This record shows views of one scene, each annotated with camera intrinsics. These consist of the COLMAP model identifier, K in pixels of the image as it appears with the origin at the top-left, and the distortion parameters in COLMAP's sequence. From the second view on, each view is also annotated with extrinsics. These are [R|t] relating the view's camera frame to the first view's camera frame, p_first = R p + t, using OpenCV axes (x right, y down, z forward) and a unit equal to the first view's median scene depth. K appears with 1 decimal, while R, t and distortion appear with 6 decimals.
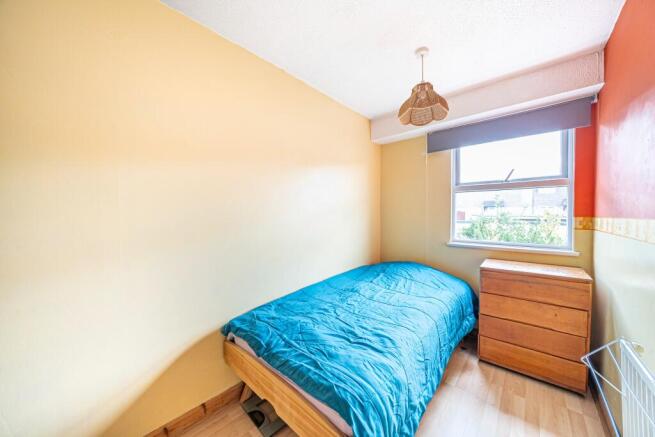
lens RADIAL K [[226.5, 0, 327.5], [0, 226.5, 218.5], [0, 0, 1]] dist [-0.022885, 0.000016]
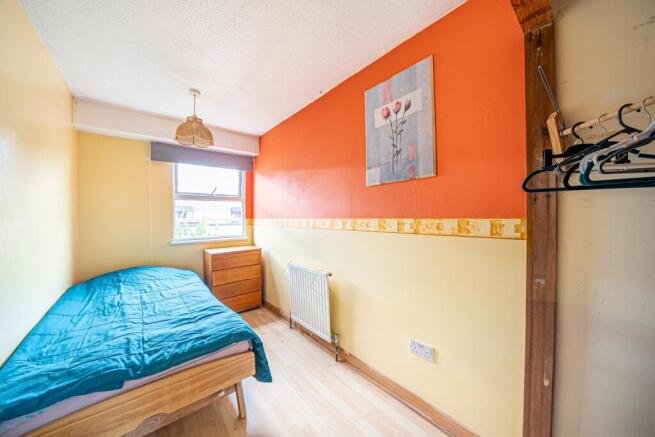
lens RADIAL K [[226.5, 0, 327.5], [0, 226.5, 218.5], [0, 0, 1]] dist [-0.022885, 0.000016]
pose [[0.121171, -0.008329, 0.992597, -0.778079], [0.027898, 0.999598, 0.004982, 0.003362], [-0.992239, 0.027088, 0.121355, 0.092761]]
